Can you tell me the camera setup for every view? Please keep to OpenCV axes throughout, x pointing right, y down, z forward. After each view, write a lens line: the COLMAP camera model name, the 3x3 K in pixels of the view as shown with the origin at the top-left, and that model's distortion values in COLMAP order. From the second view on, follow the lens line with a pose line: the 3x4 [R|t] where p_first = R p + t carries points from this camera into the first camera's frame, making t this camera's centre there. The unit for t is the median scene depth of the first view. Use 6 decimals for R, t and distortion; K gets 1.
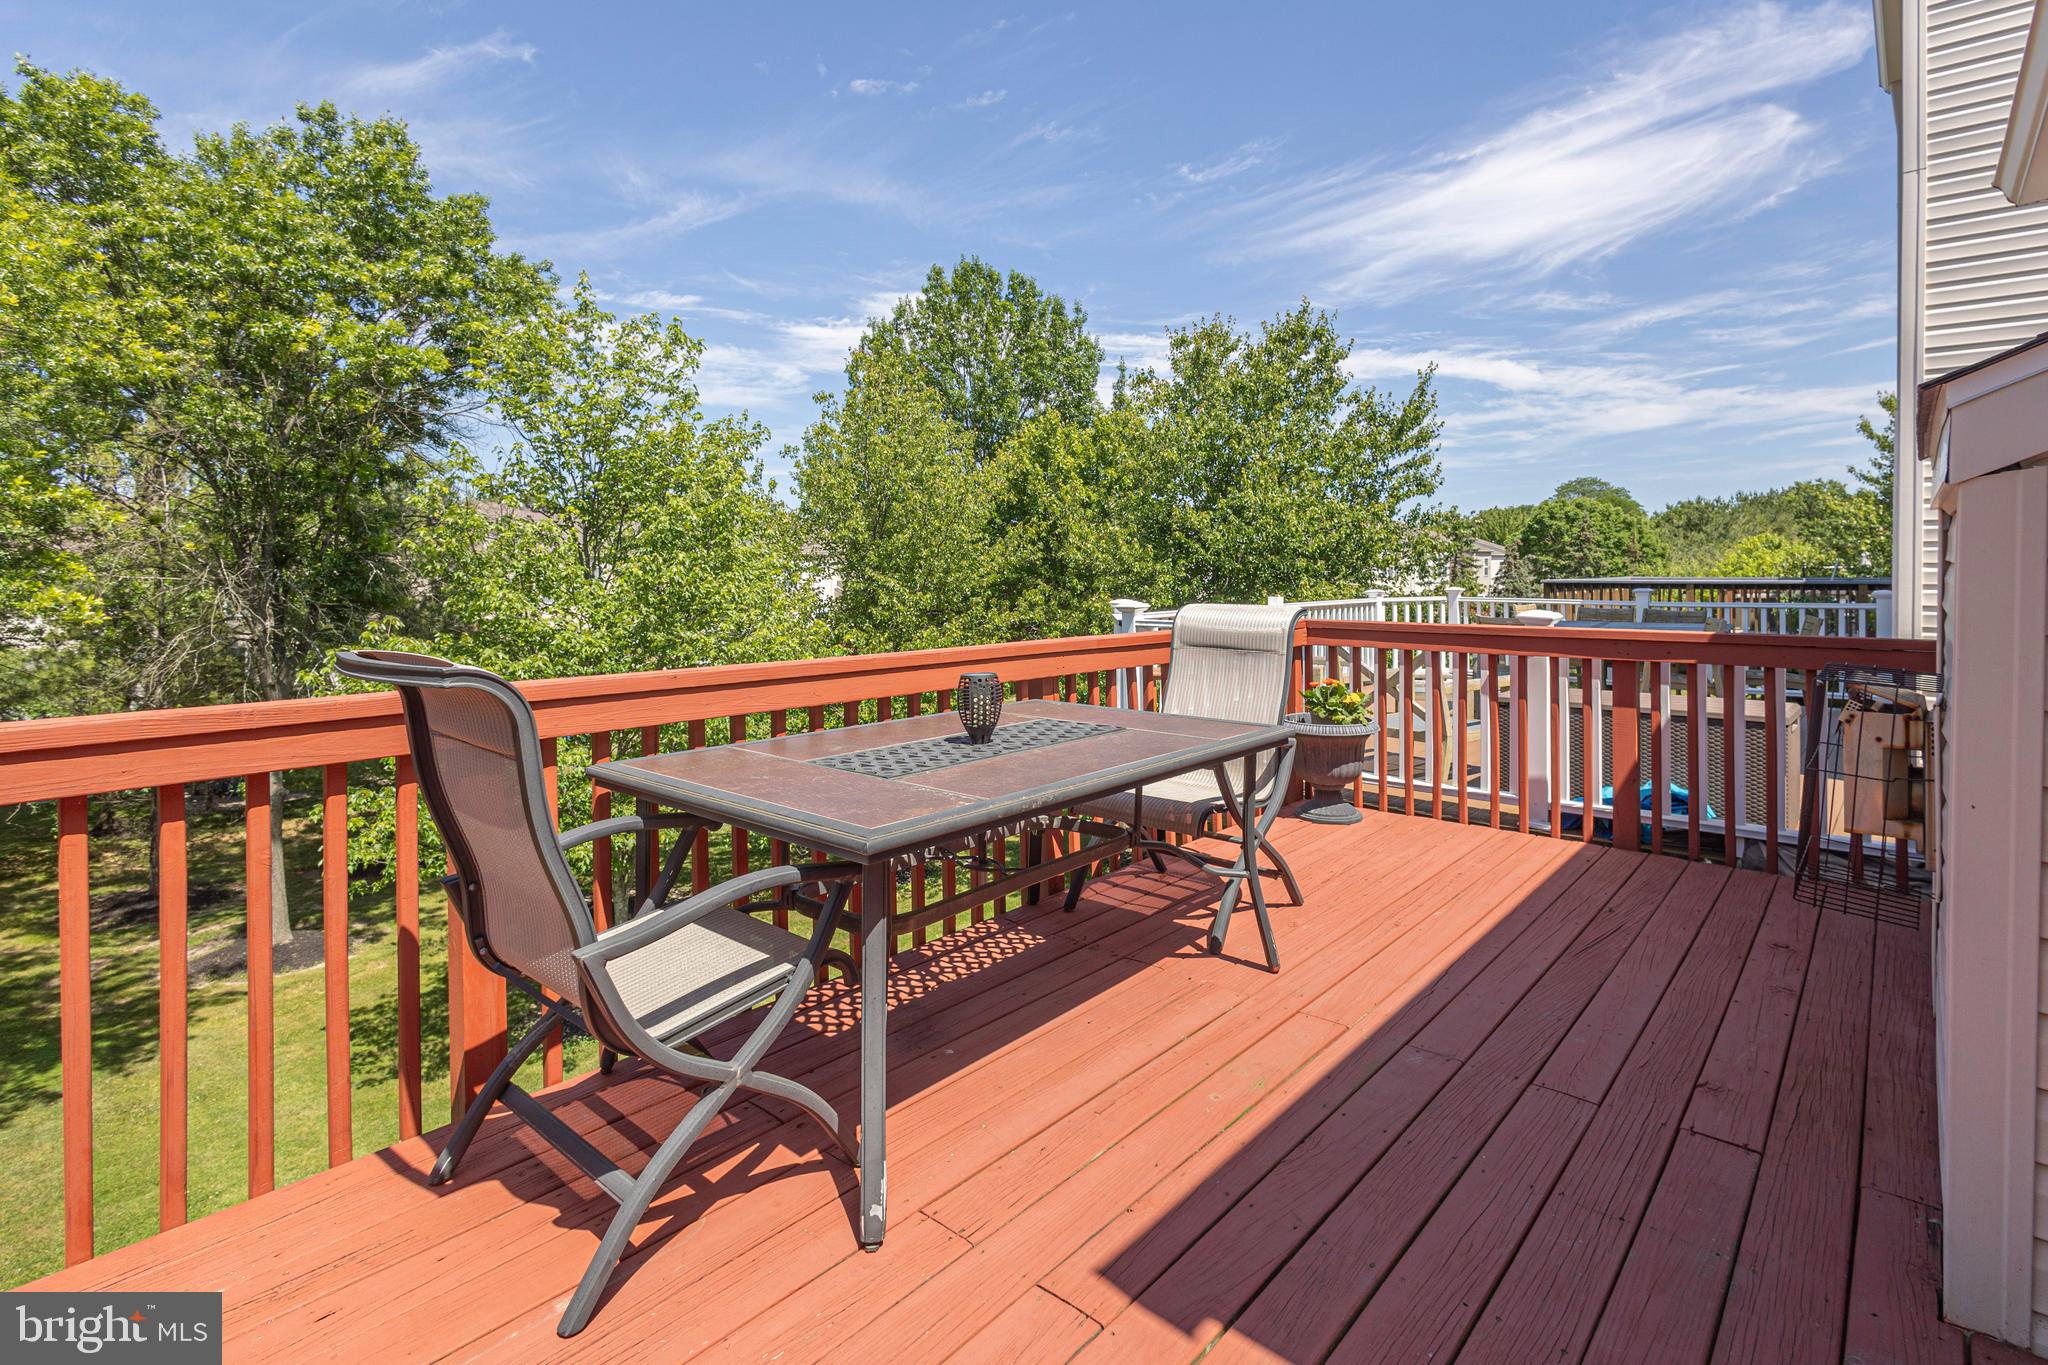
lens RADIAL K [[976.0, 0, 1024.0], [0, 976.0, 682.5], [0, 0, 1]] dist [0.013214, -0.000582]
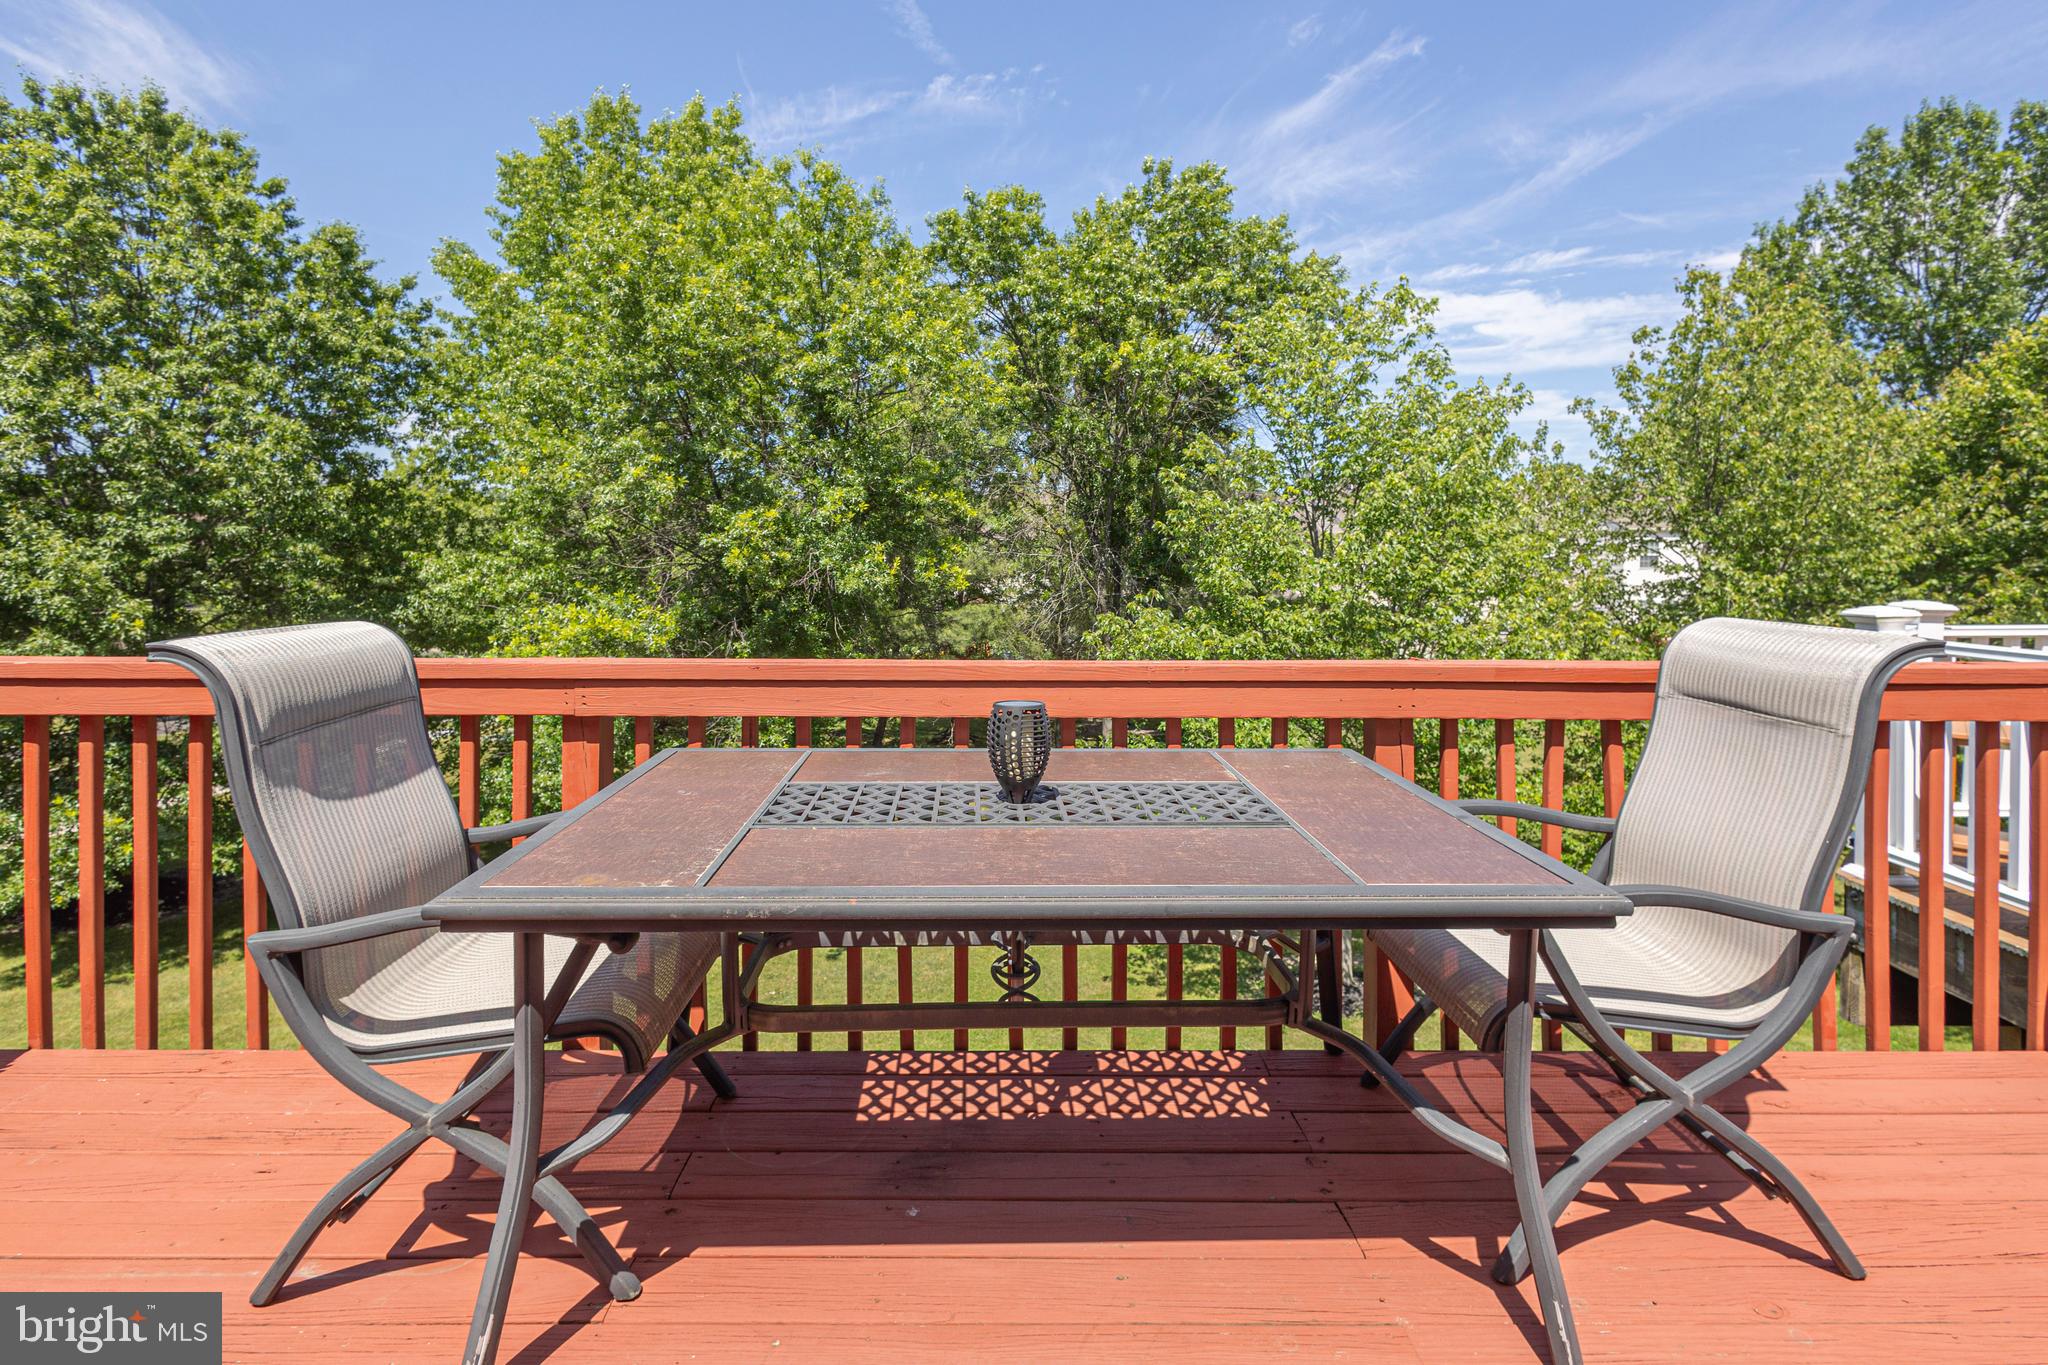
lens RADIAL K [[960.0, 0, 1024.0], [0, 960.0, 682.5], [0, 0, 1]] dist [0.001198, -0.006044]
pose [[0.665457, 0.101785, -0.739464, 0.074852], [-0.084335, 0.994568, 0.061005, -0.010707], [0.741656, 0.021767, 0.670427, 0.091083]]
